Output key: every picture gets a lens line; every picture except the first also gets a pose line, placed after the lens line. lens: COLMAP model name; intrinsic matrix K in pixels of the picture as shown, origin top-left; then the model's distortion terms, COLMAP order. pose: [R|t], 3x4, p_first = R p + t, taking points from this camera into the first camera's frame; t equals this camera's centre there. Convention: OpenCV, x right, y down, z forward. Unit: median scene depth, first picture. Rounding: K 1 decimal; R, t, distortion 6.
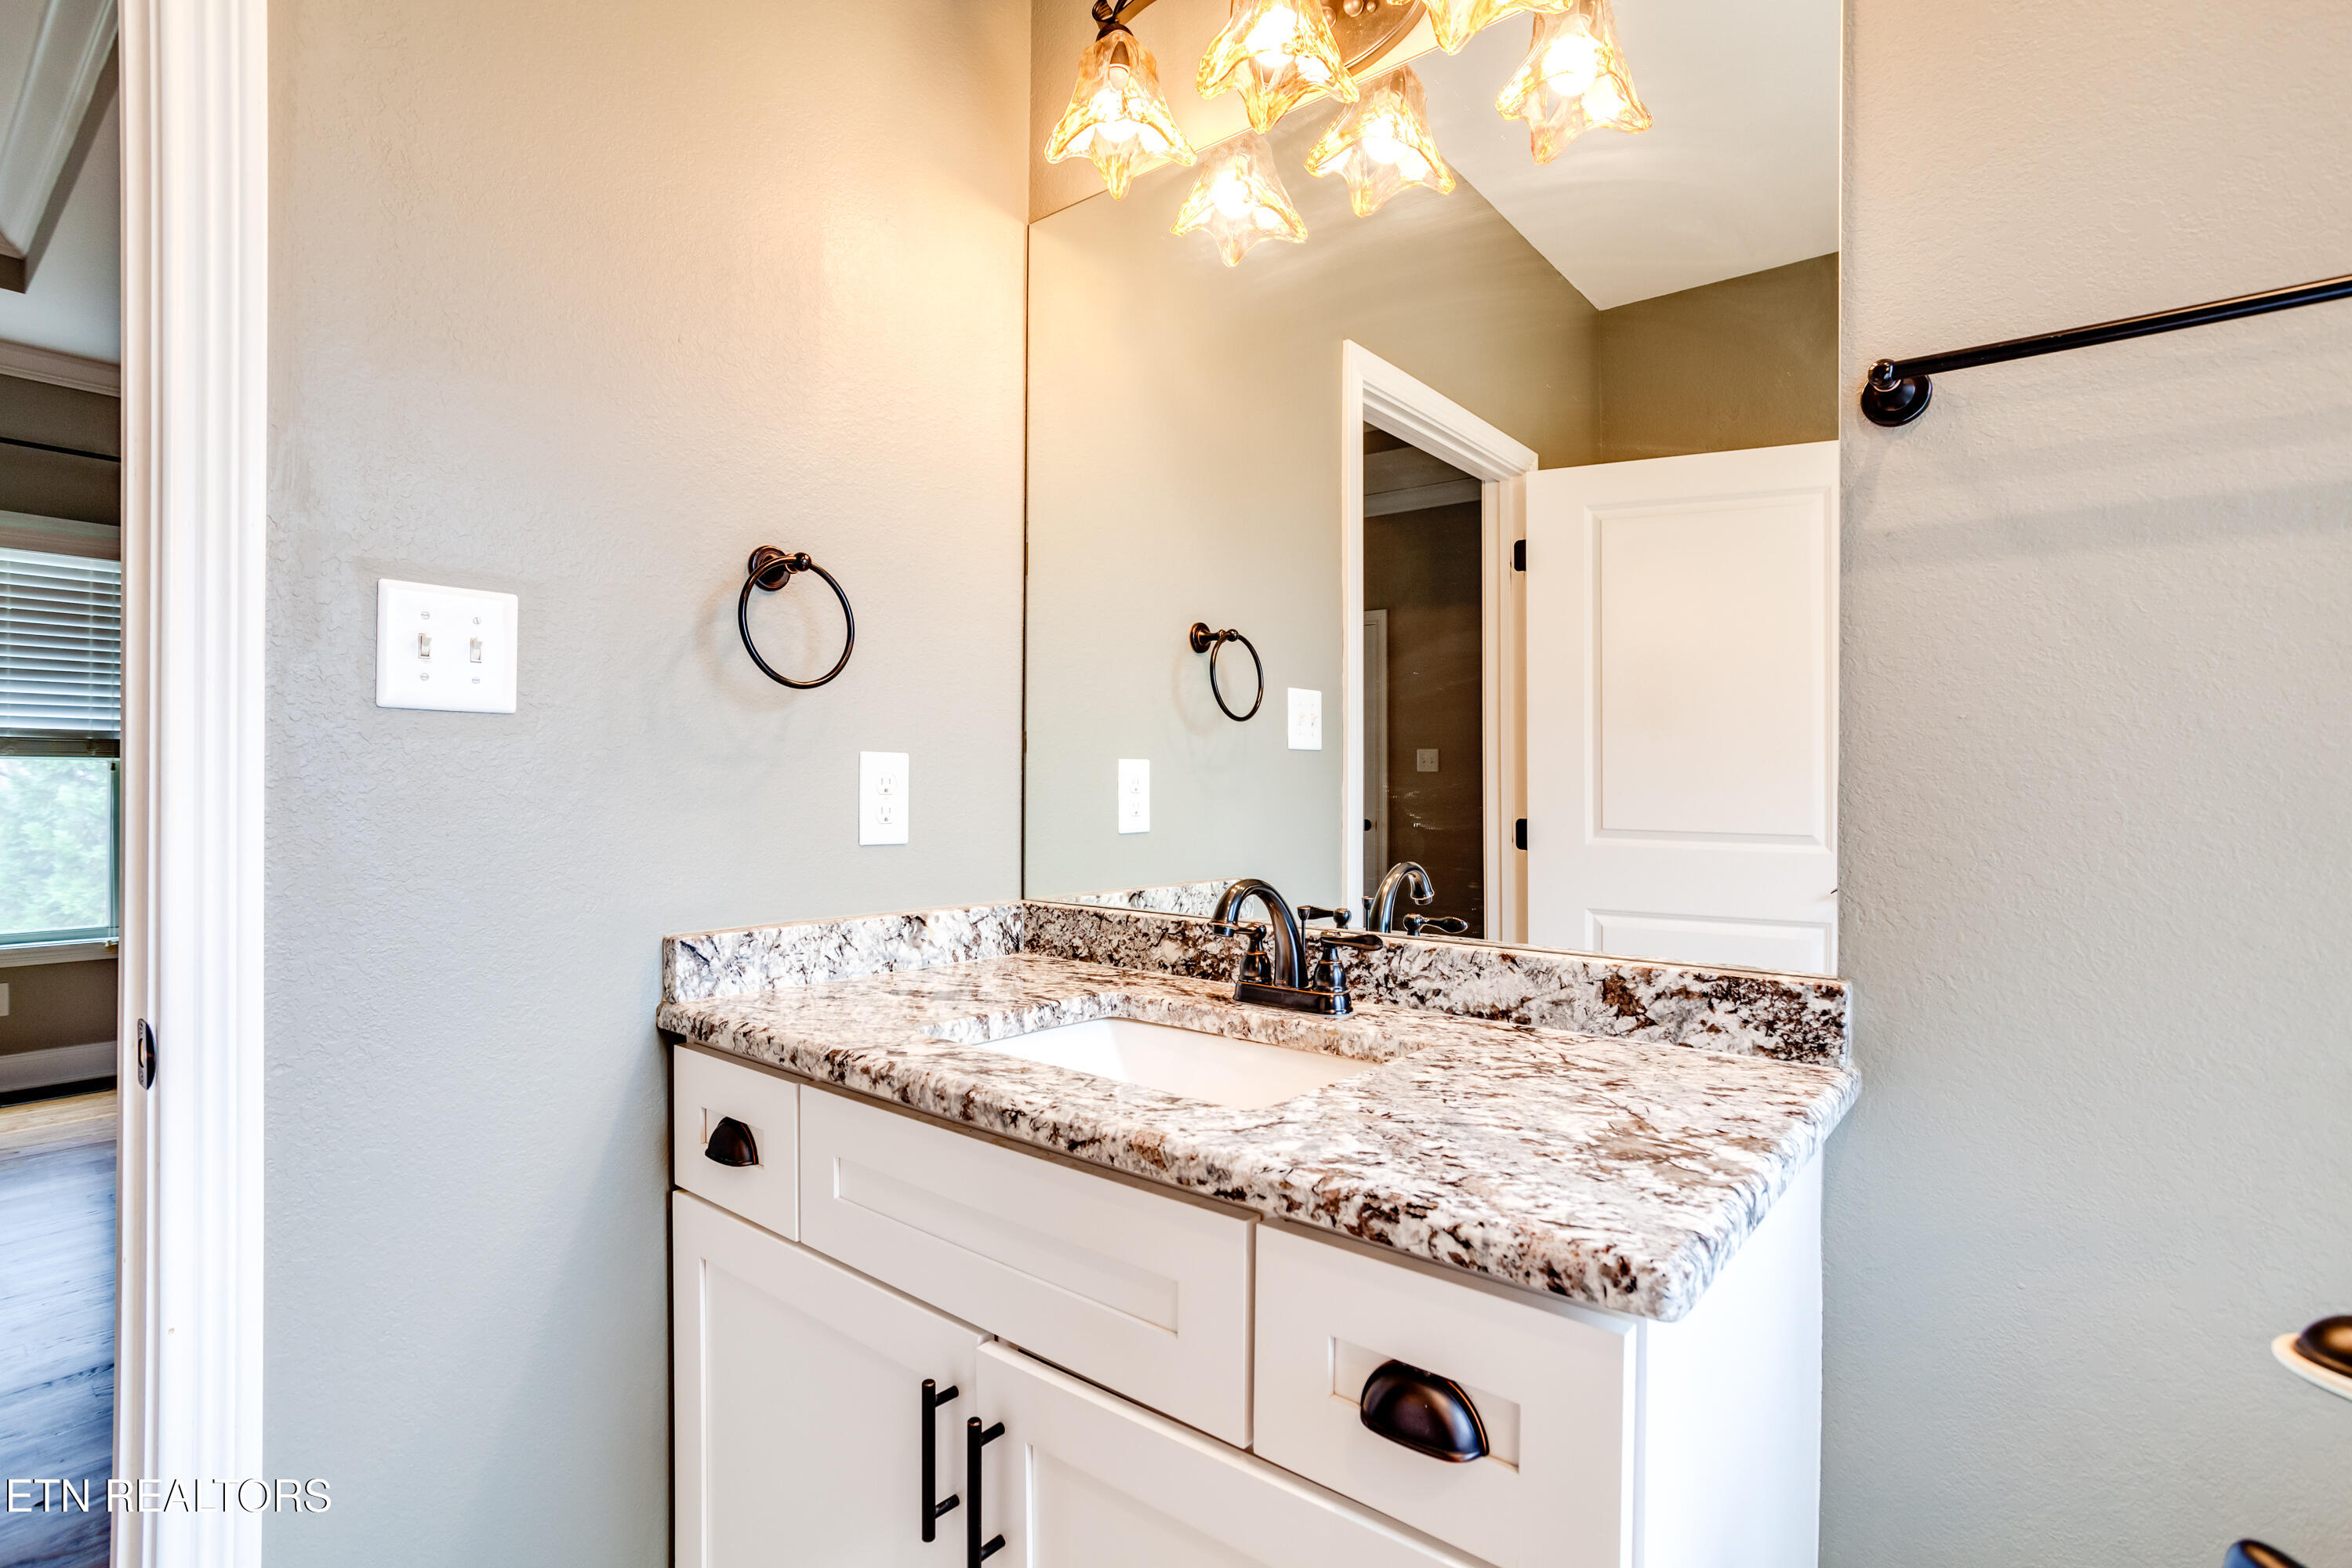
lens RADIAL K [[1146.0, 0, 1164.4], [0, 1146.0, 791.3], [0, 0, 1]] dist [-0.054700, 0.030889]
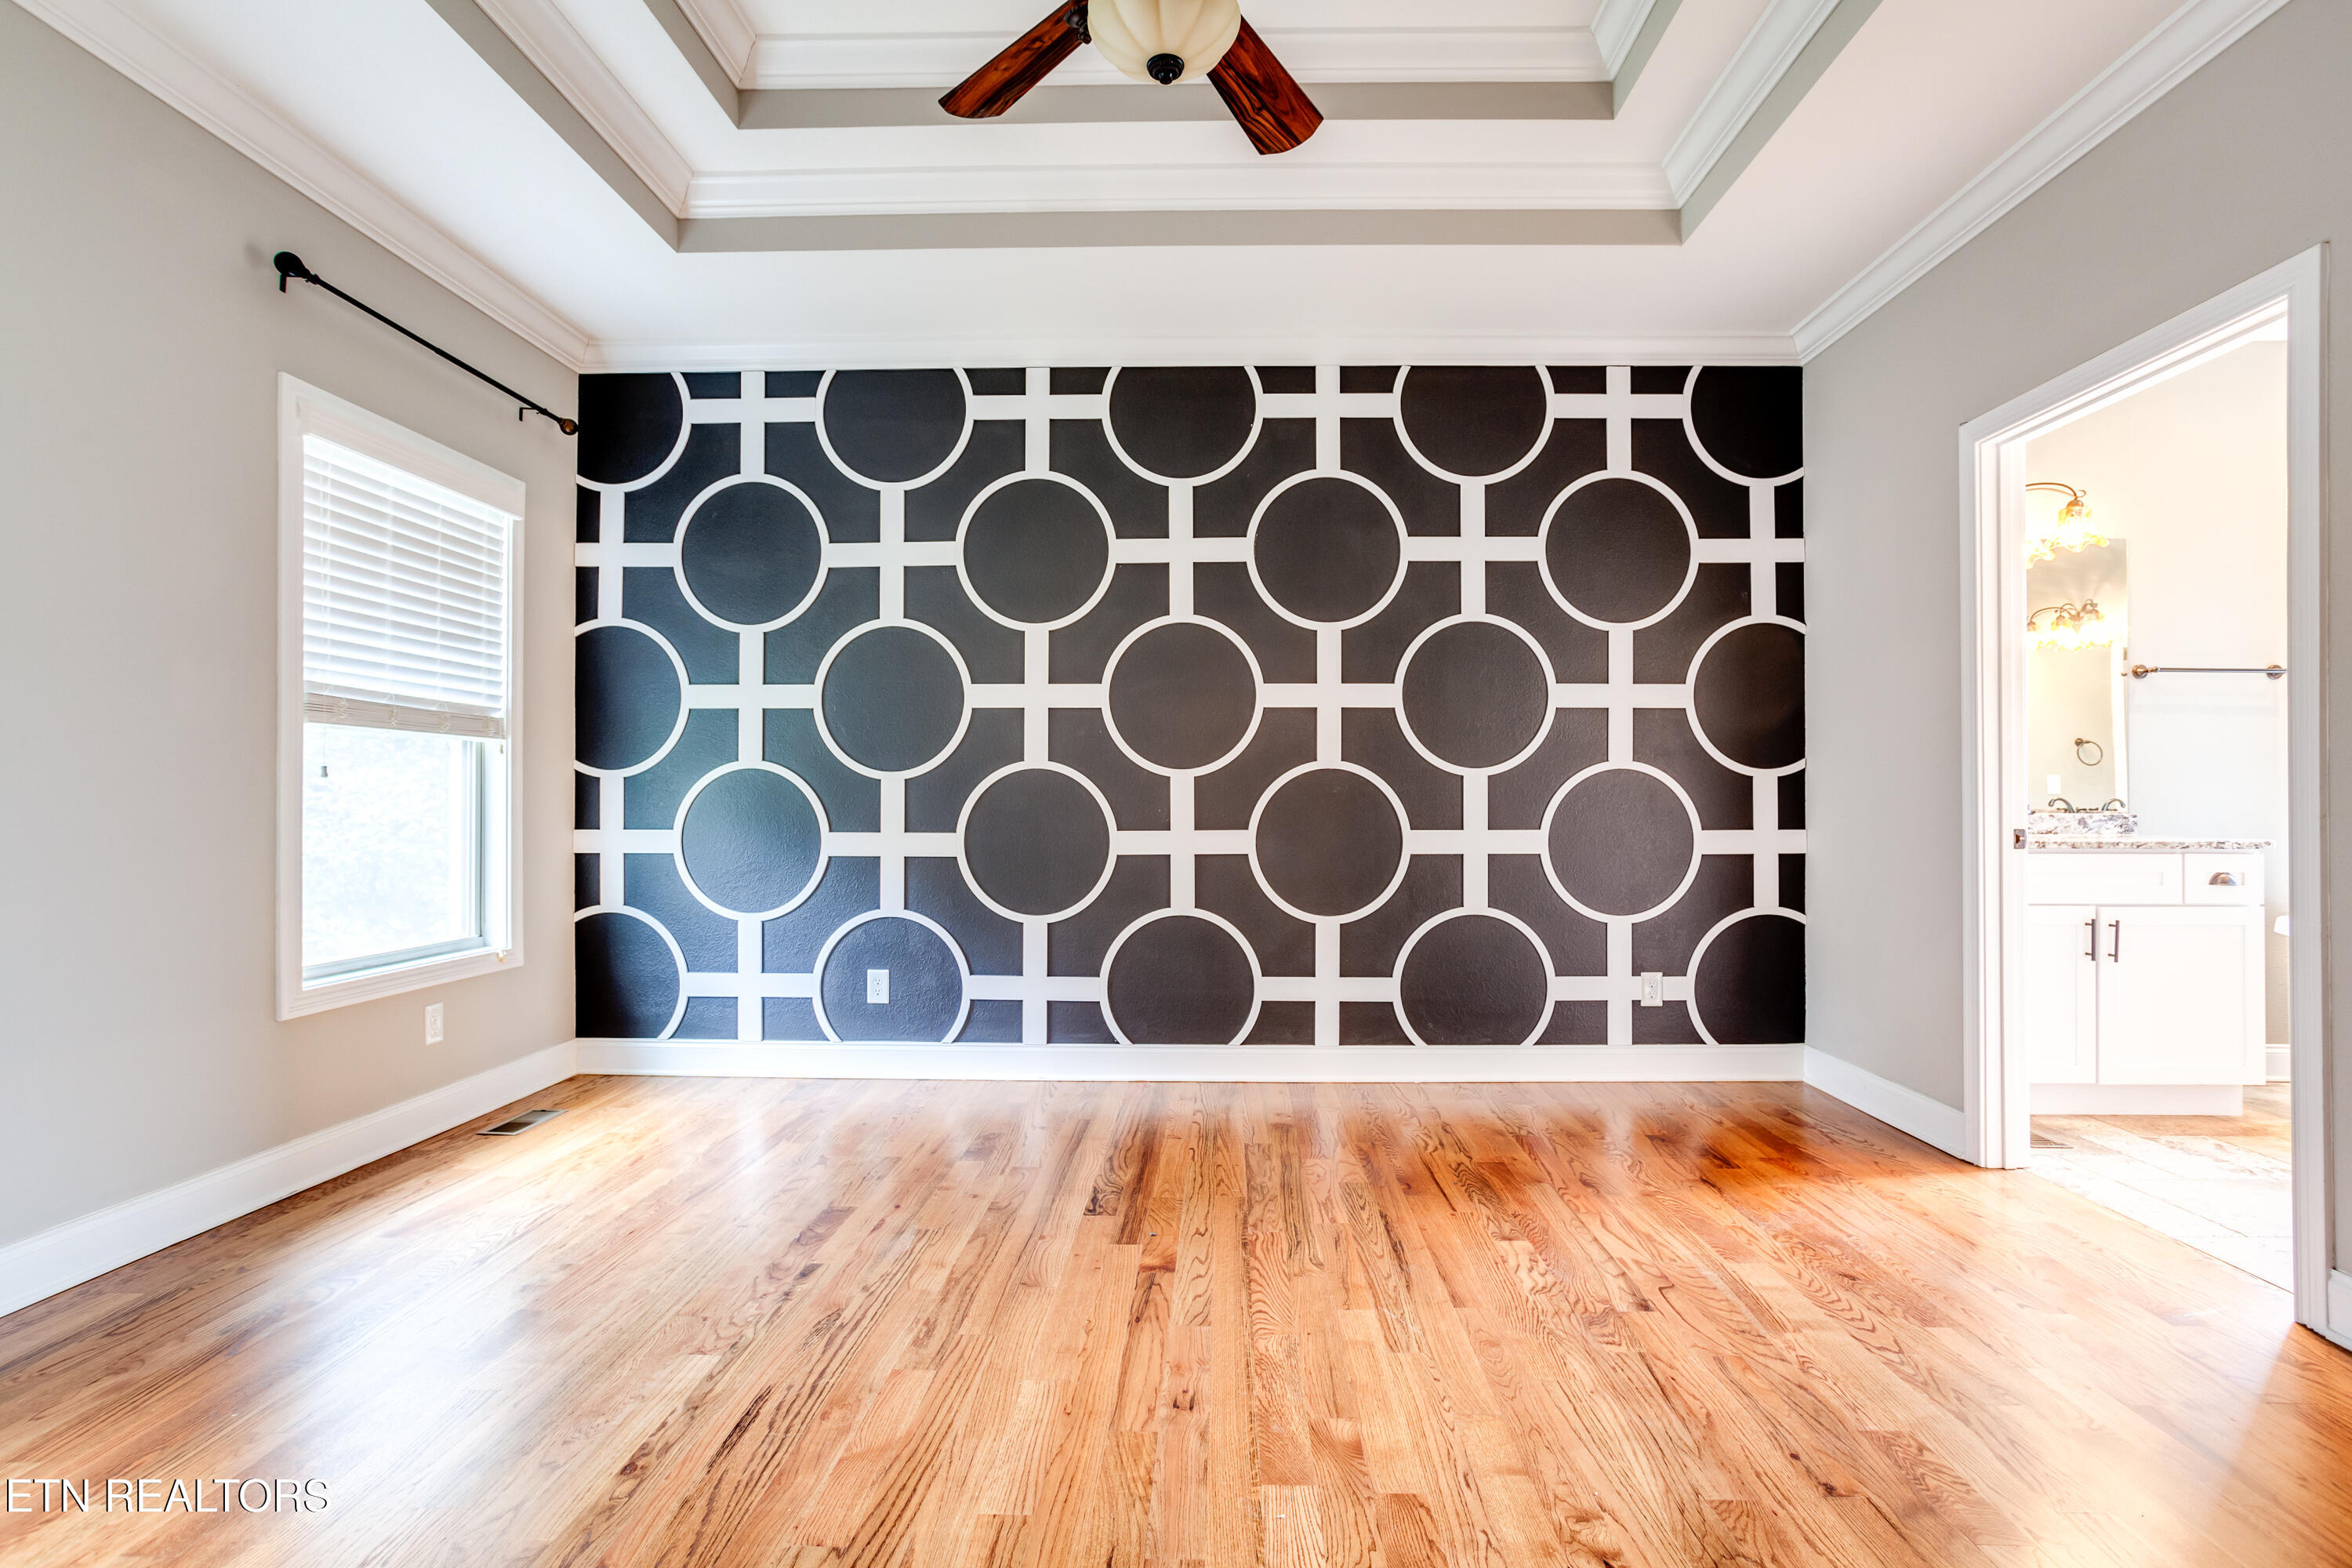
lens RADIAL K [[1137.3, 0, 1201.6], [0, 1137.3, 795.9], [0, 0, 1]] dist [0.000063, 0.000006]
pose [[0.780359, -0.002685, 0.625326, -1.120260], [0.007637, 0.999957, -0.005238, 0.023624], [-0.625285, 0.008863, 0.780346, -0.027975]]
